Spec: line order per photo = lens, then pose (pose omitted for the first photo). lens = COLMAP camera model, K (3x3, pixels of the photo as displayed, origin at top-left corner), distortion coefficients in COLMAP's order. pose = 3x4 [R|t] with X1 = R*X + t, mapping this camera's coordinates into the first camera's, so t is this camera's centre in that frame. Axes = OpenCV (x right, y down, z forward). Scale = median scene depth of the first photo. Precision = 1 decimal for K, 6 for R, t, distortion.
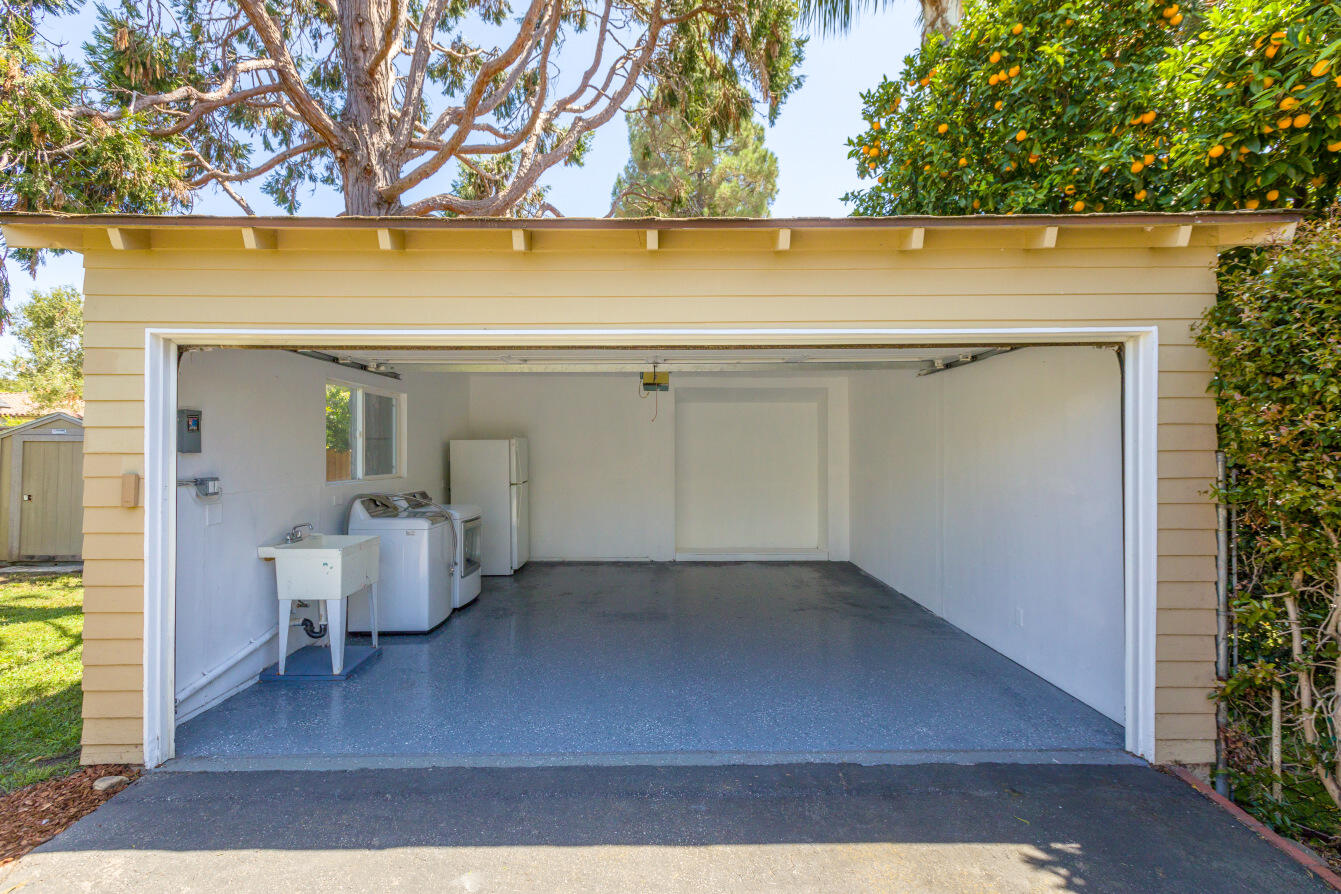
lens RADIAL K [[618.2, 0, 668.0], [0, 618.2, 453.6], [0, 0, 1]] dist [0.002087, -0.001608]
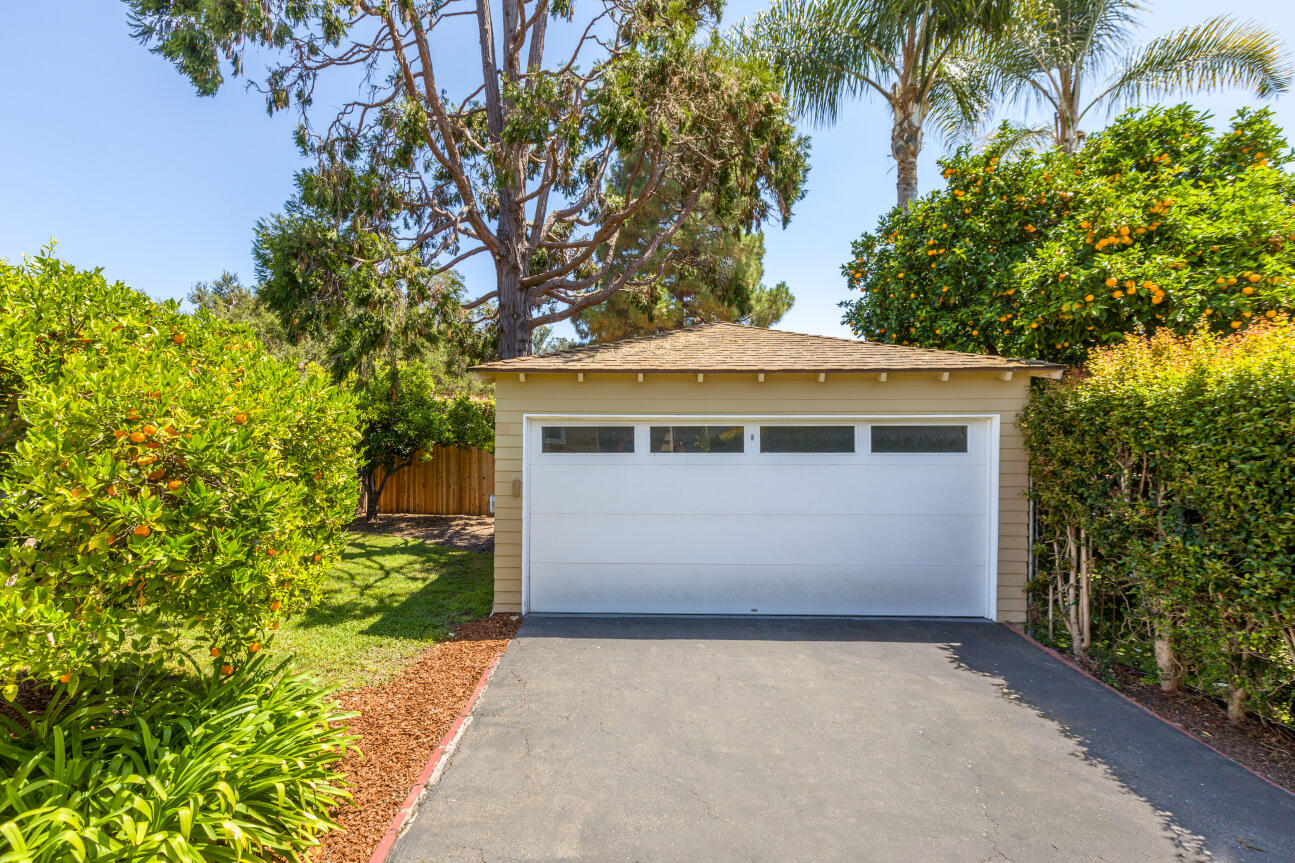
lens RADIAL K [[597.0, 0, 617.0], [0, 597.0, 435.5], [0, 0, 1]] dist [0.002087, -0.001608]
pose [[0.999014, 0.006127, -0.043968, -0.217049], [-0.005997, 0.999977, 0.003077, -0.068933], [0.043986, -0.002810, 0.999028, -0.562820]]
